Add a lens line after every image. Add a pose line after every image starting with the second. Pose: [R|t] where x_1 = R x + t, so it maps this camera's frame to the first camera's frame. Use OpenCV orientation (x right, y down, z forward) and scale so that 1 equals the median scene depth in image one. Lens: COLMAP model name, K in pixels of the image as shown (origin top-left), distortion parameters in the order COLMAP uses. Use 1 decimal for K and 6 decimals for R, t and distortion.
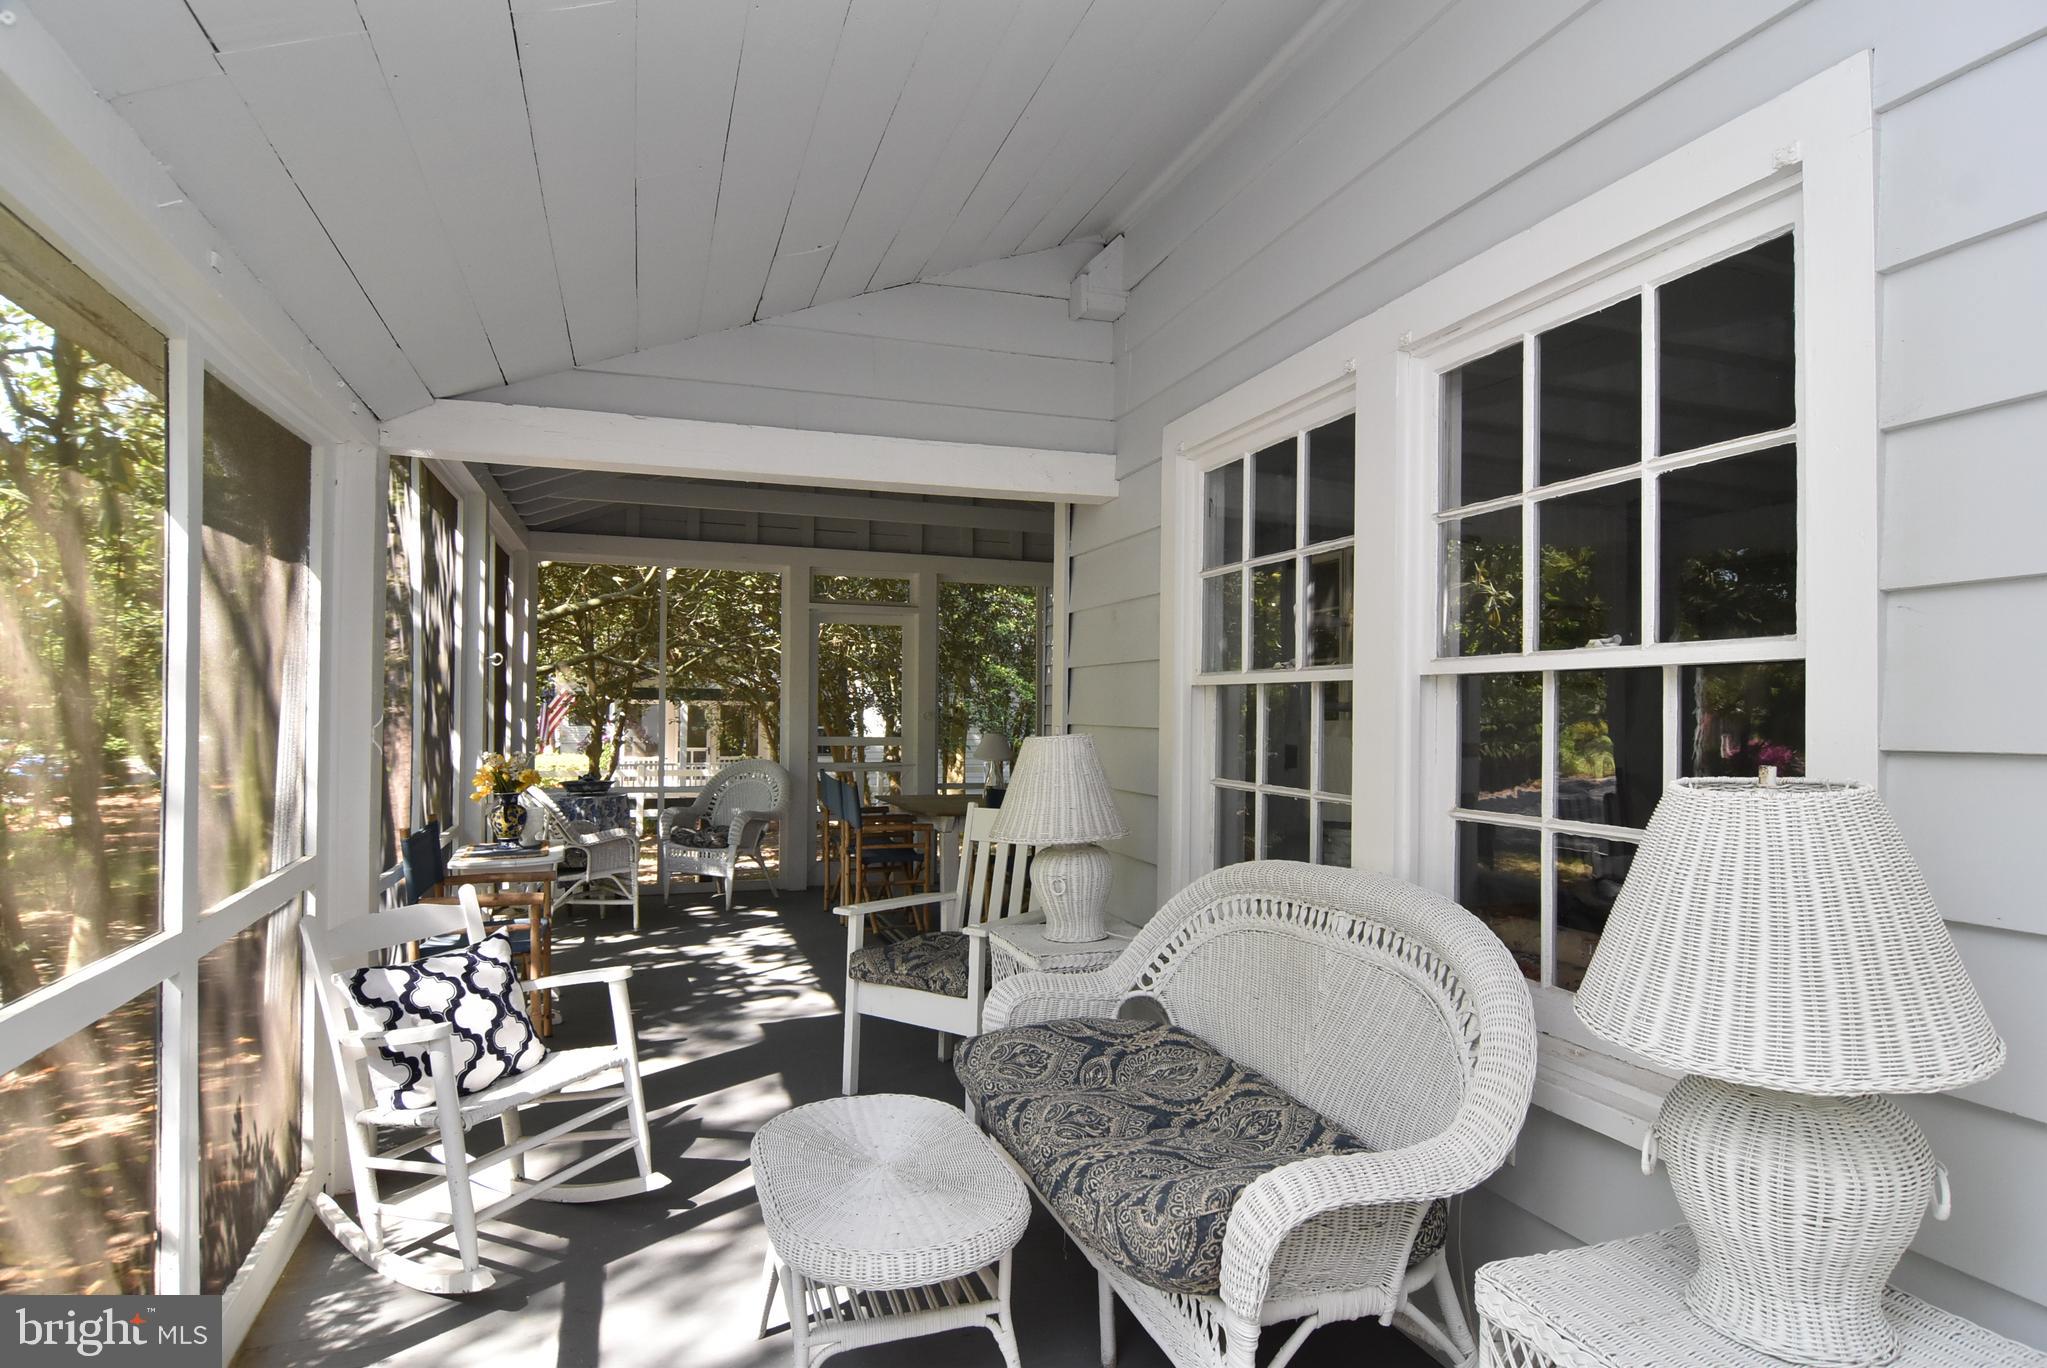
lens RADIAL K [[1111.7, 0, 1025.2], [0, 1111.7, 695.8], [0, 0, 1]] dist [-0.010793, -0.010535]
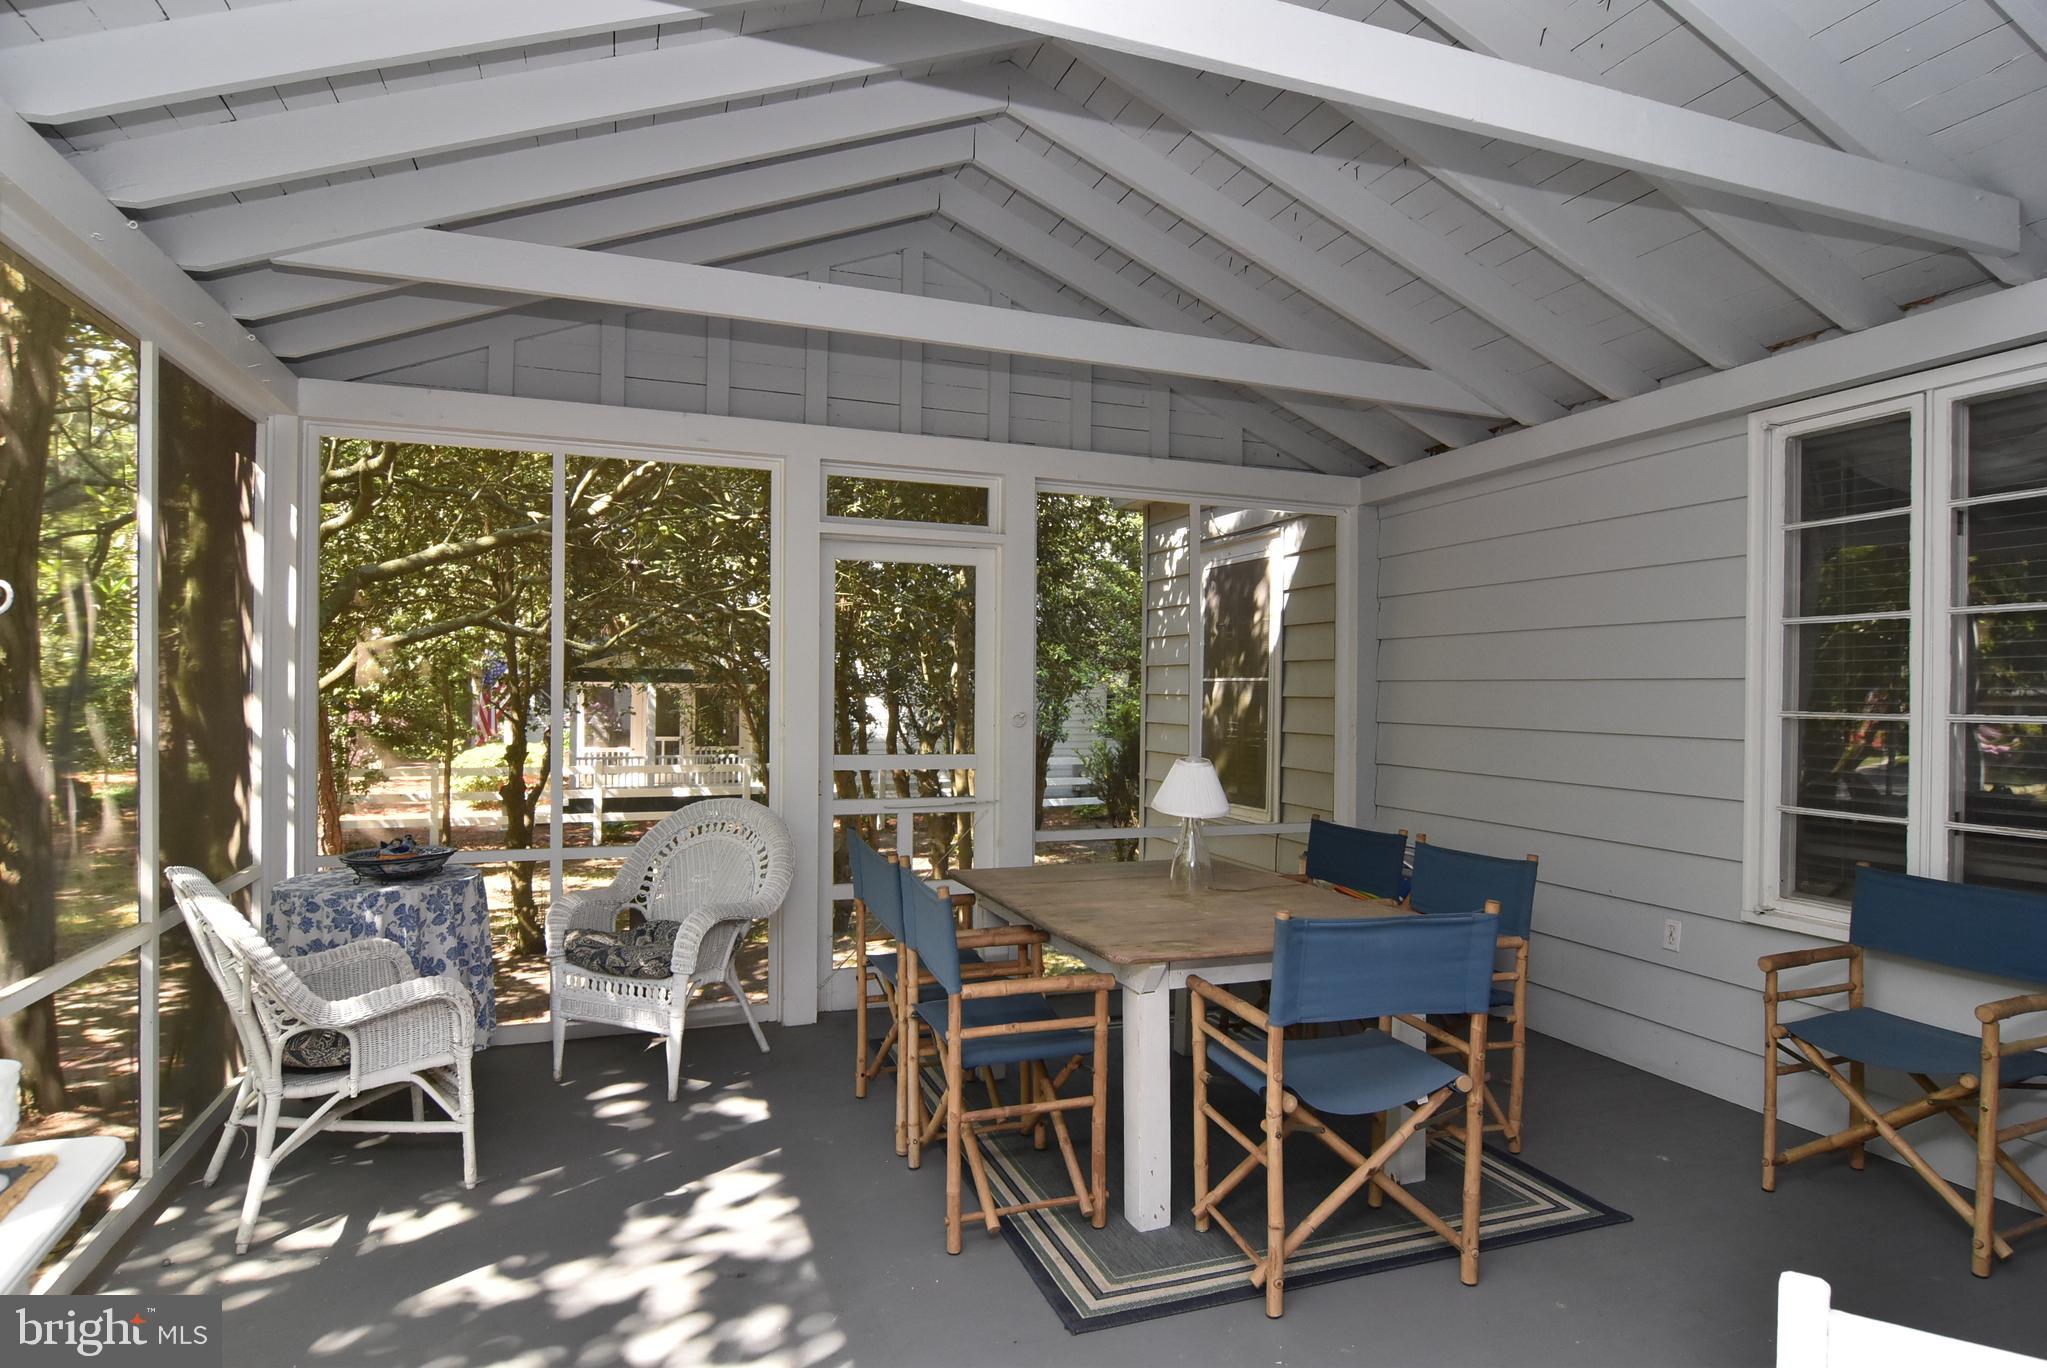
lens RADIAL K [[1111.7, 0, 1028.6], [0, 1111.7, 696.9], [0, 0, 1]] dist [-0.010793, -0.010535]
pose [[0.999849, -0.000935, 0.017355, -0.080246], [0.000597, 0.999810, 0.019496, -0.003832], [-0.017370, -0.019483, 0.999659, 0.352570]]
